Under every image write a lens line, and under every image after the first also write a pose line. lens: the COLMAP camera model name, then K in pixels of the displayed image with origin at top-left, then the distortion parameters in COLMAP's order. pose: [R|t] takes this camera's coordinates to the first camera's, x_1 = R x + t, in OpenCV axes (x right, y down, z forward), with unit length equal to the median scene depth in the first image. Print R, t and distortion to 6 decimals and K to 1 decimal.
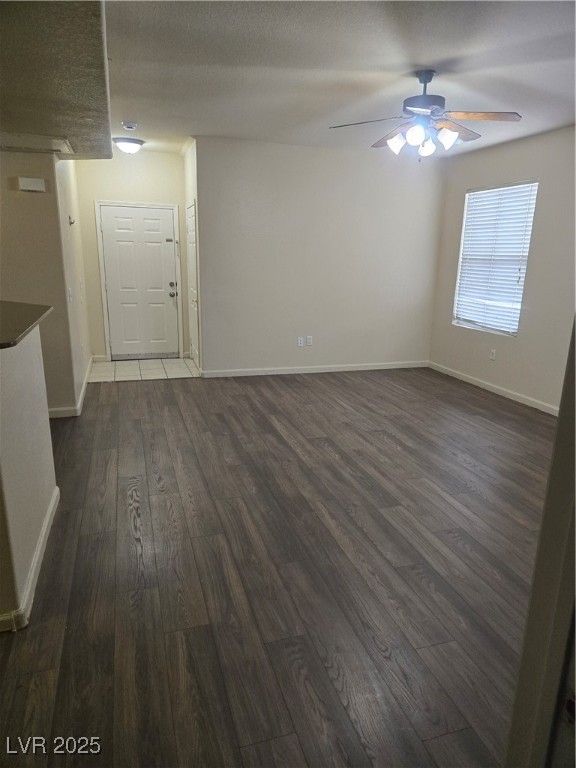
lens RADIAL K [[518.7, 0, 297.5], [0, 518.7, 385.7], [0, 0, 1]] dist [0.062156, -0.062590]
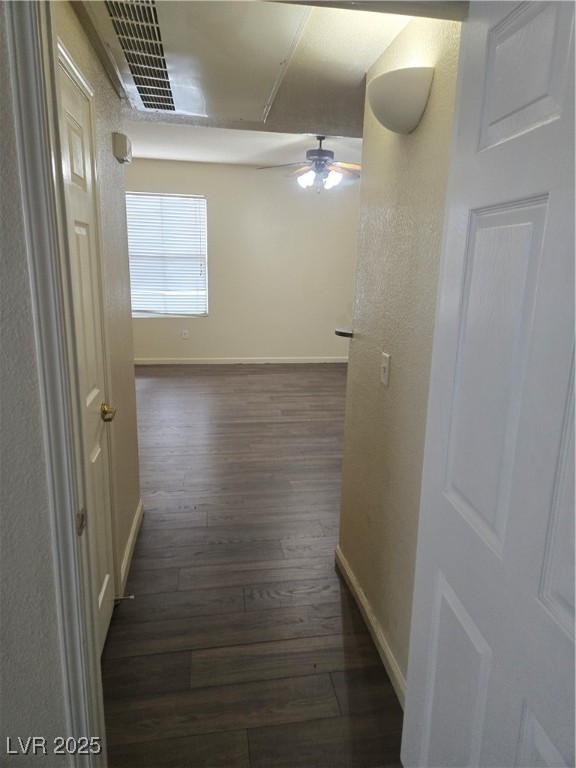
lens RADIAL K [[518.7, 0, 297.5], [0, 518.7, 385.7], [0, 0, 1]] dist [0.062156, -0.062590]
pose [[0.151326, -0.255211, 0.954970, -0.835655], [0.227429, 0.949166, 0.217622, -0.162407], [-0.961965, 0.184256, 0.201676, 0.562432]]
